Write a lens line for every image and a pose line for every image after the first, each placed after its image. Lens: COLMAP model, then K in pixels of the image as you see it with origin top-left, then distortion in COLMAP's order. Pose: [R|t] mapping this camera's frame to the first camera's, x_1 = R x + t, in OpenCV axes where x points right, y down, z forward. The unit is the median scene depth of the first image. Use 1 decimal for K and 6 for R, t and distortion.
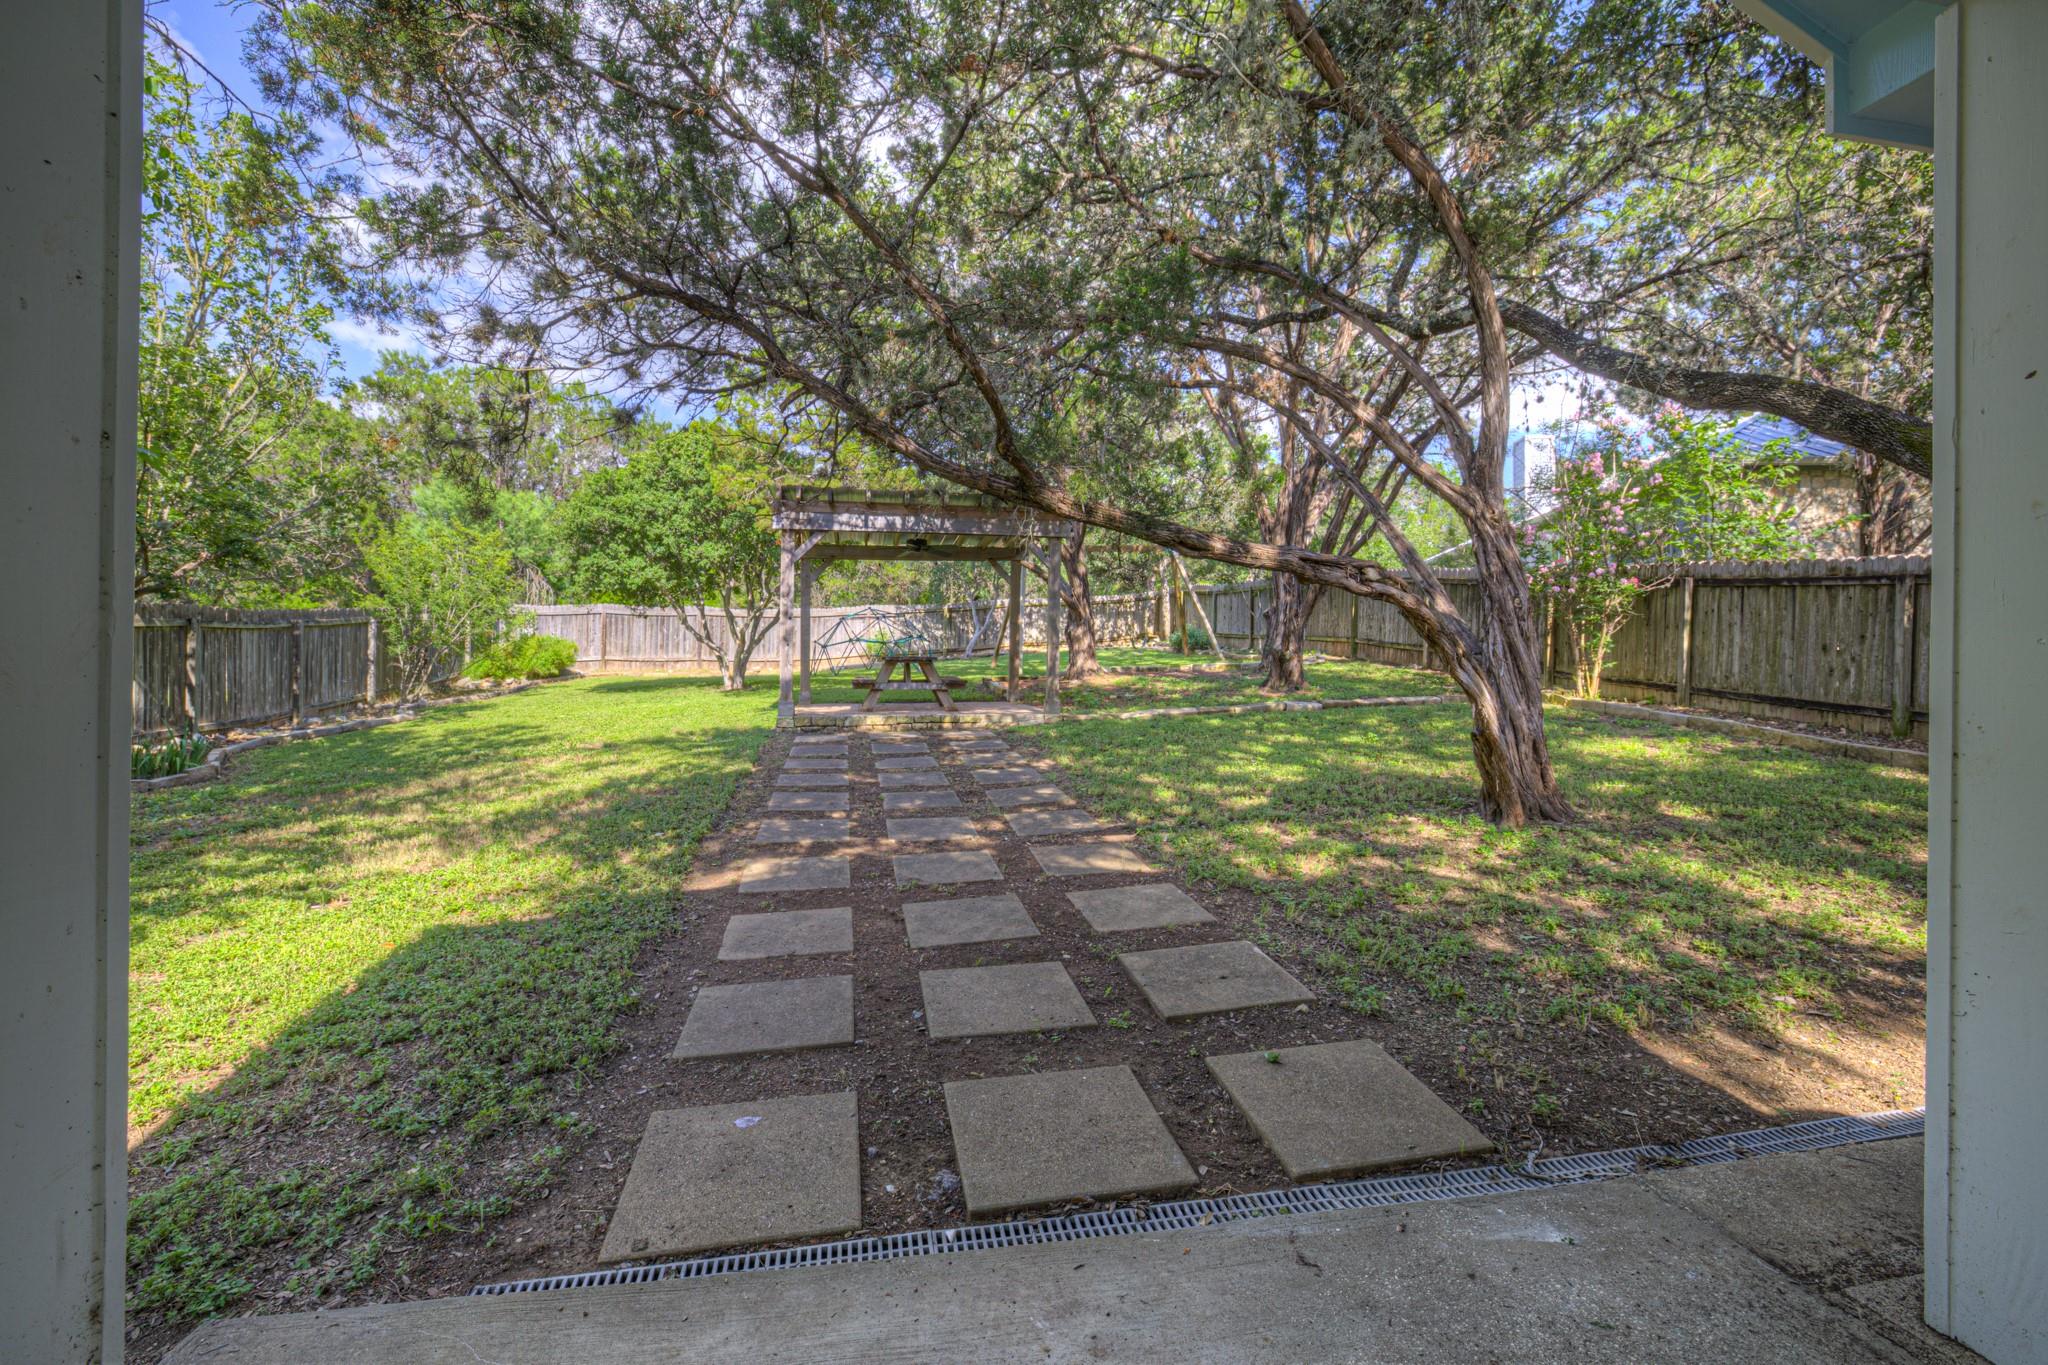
lens RADIAL K [[880.0, 0, 994.3], [0, 880.0, 675.4], [0, 0, 1]] dist [-0.034570, 0.000271]
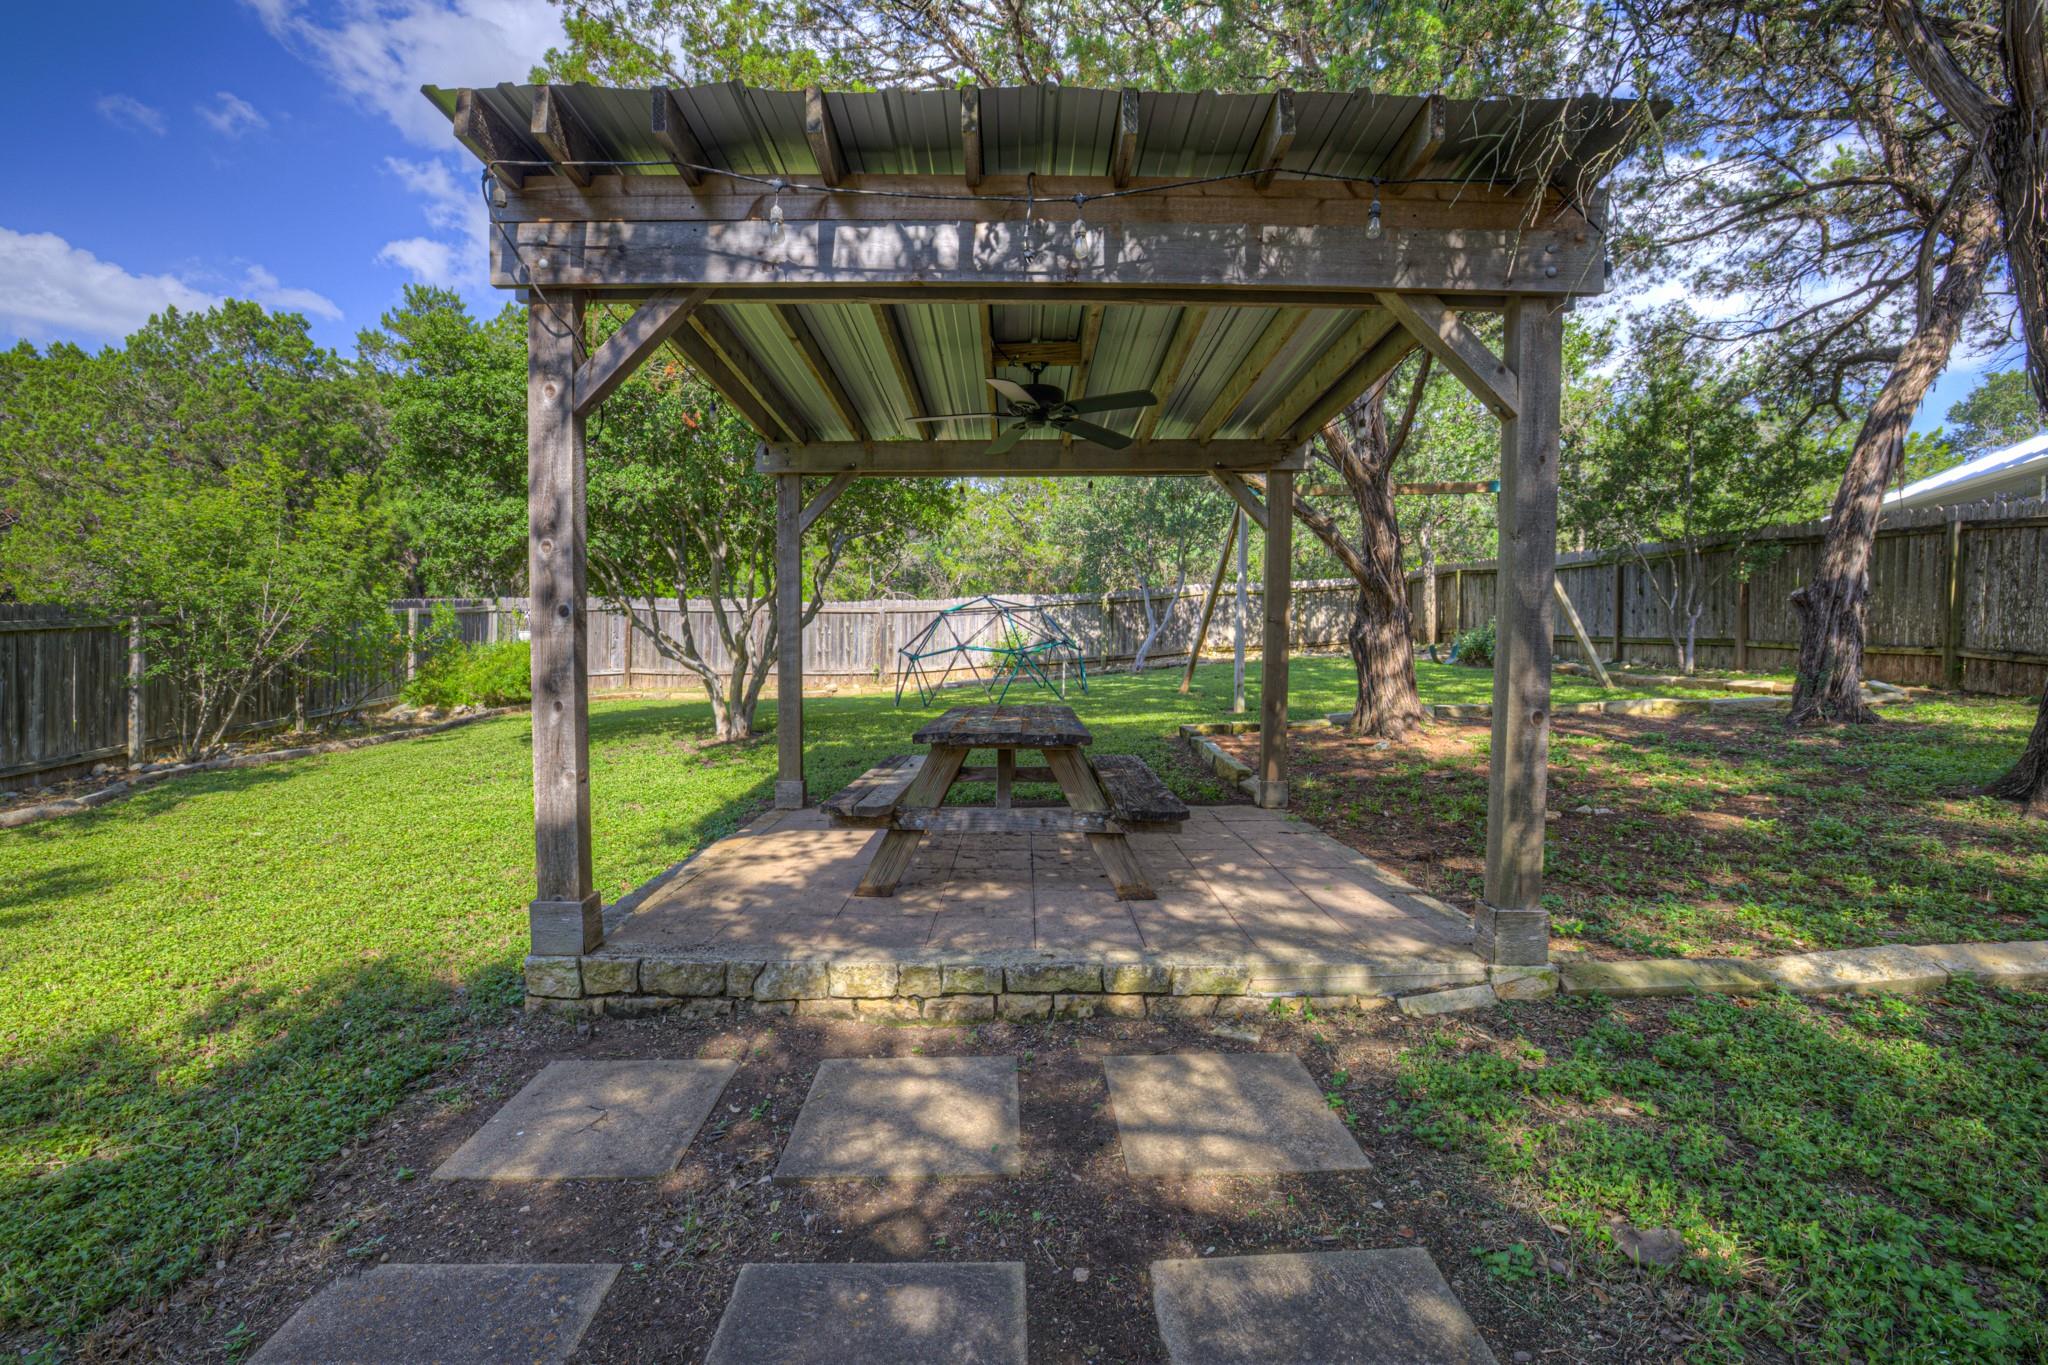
lens RADIAL K [[880.0, 0, 994.3], [0, 880.0, 675.4], [0, 0, 1]] dist [-0.034570, 0.000271]
pose [[0.984442, 0.005058, -0.175639, -0.027277], [-0.004220, 0.999978, 0.005144, -0.026331], [0.175661, -0.004323, 0.984441, 0.426543]]
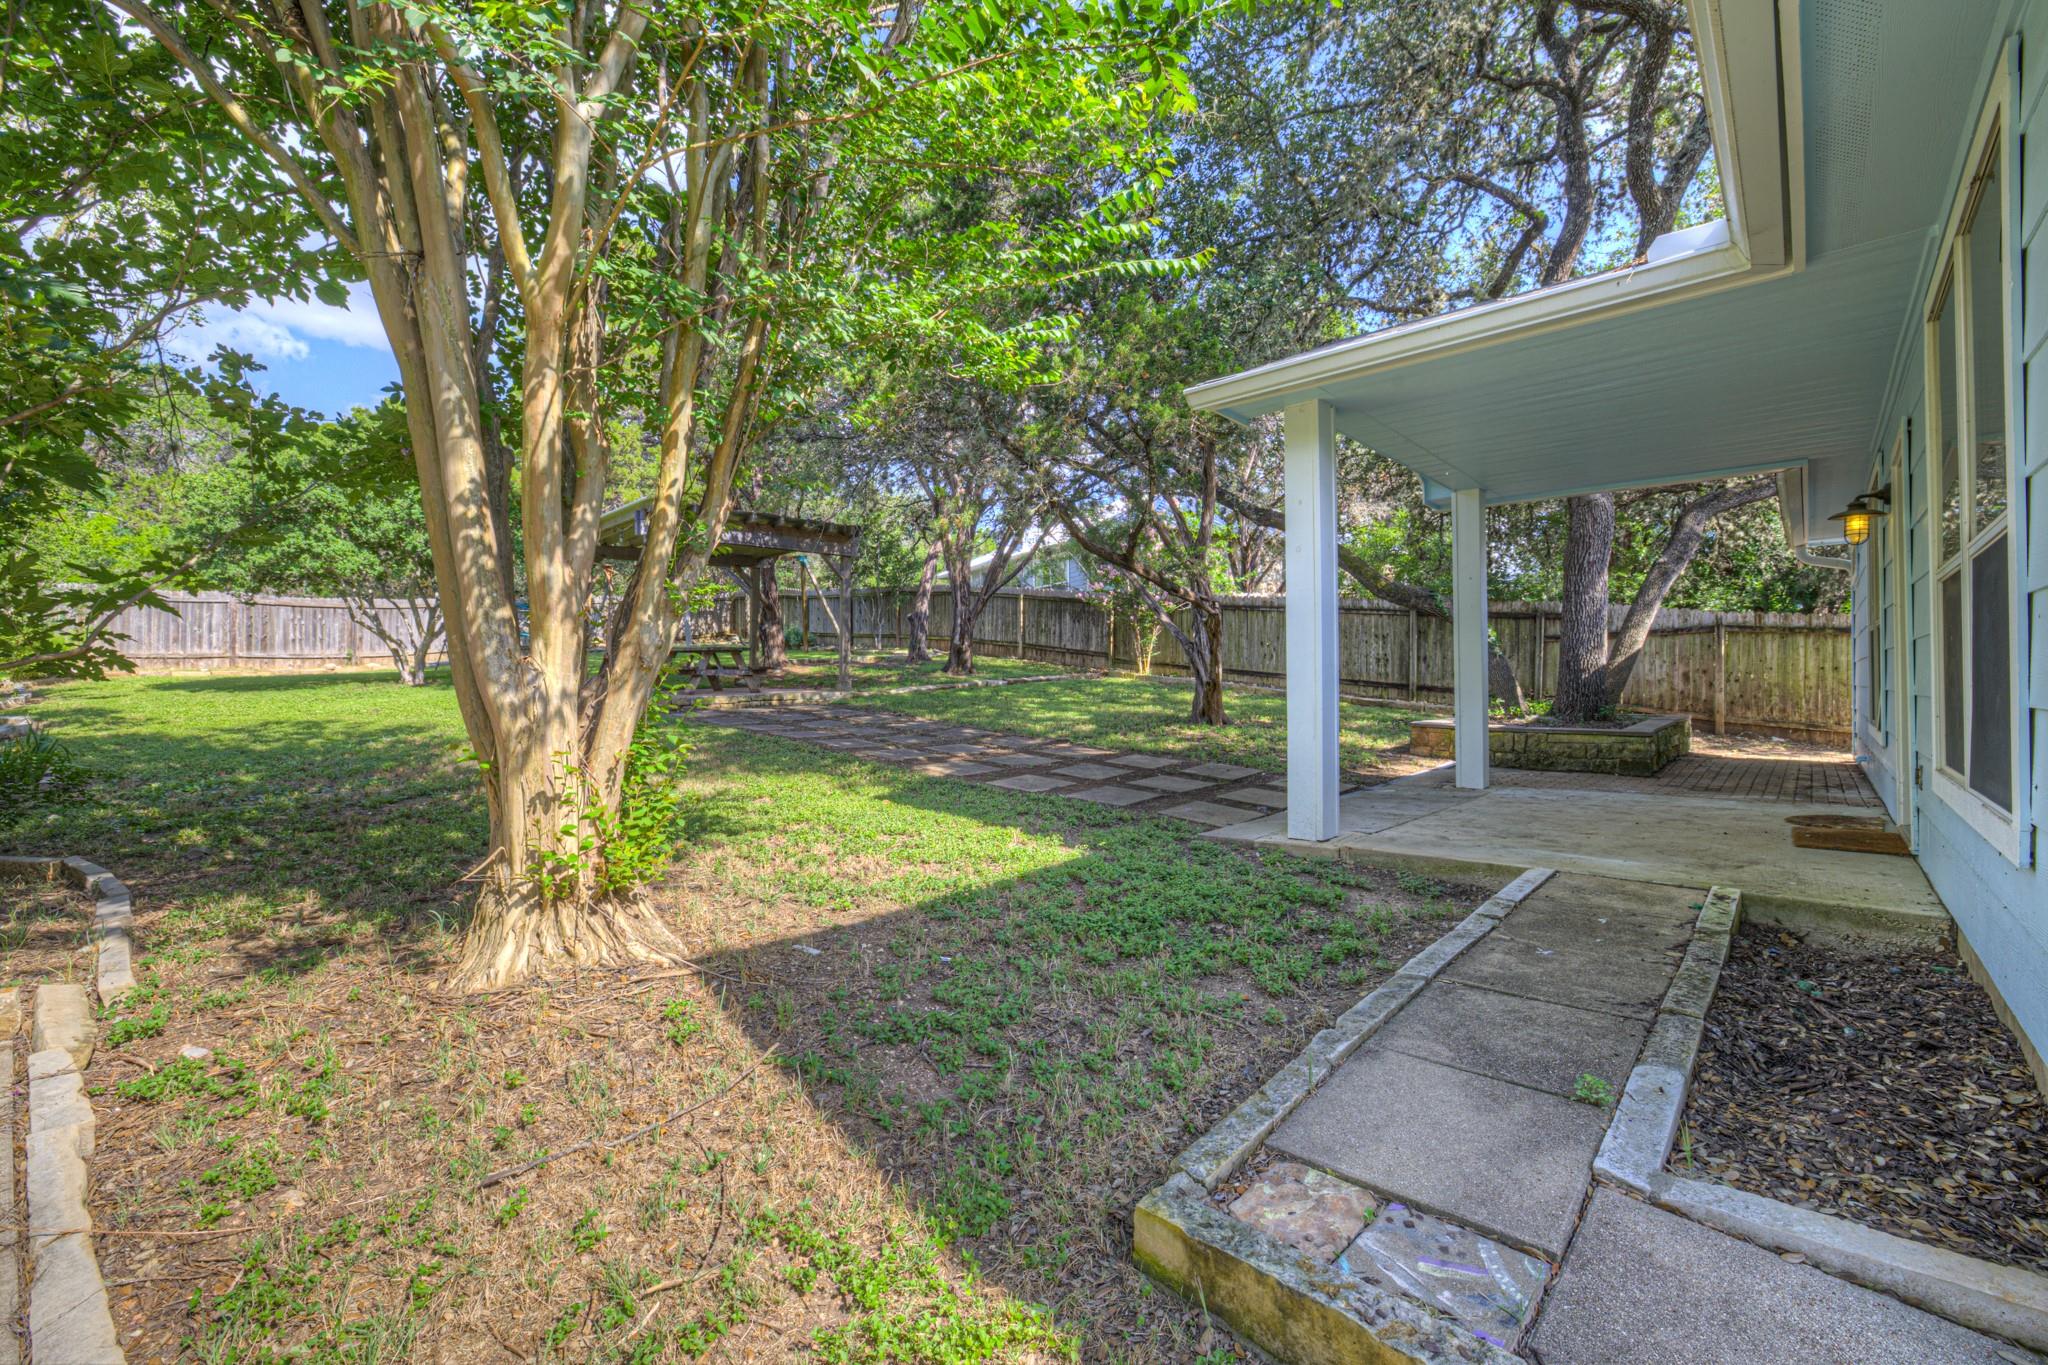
lens RADIAL K [[880.0, 0, 994.3], [0, 880.0, 675.4], [0, 0, 1]] dist [-0.034570, 0.000271]
pose [[0.807151, -0.014500, 0.590167, -0.318239], [0.015041, 0.999879, 0.003995, 0.010342], [-0.590153, 0.005652, 0.807271, -0.106149]]
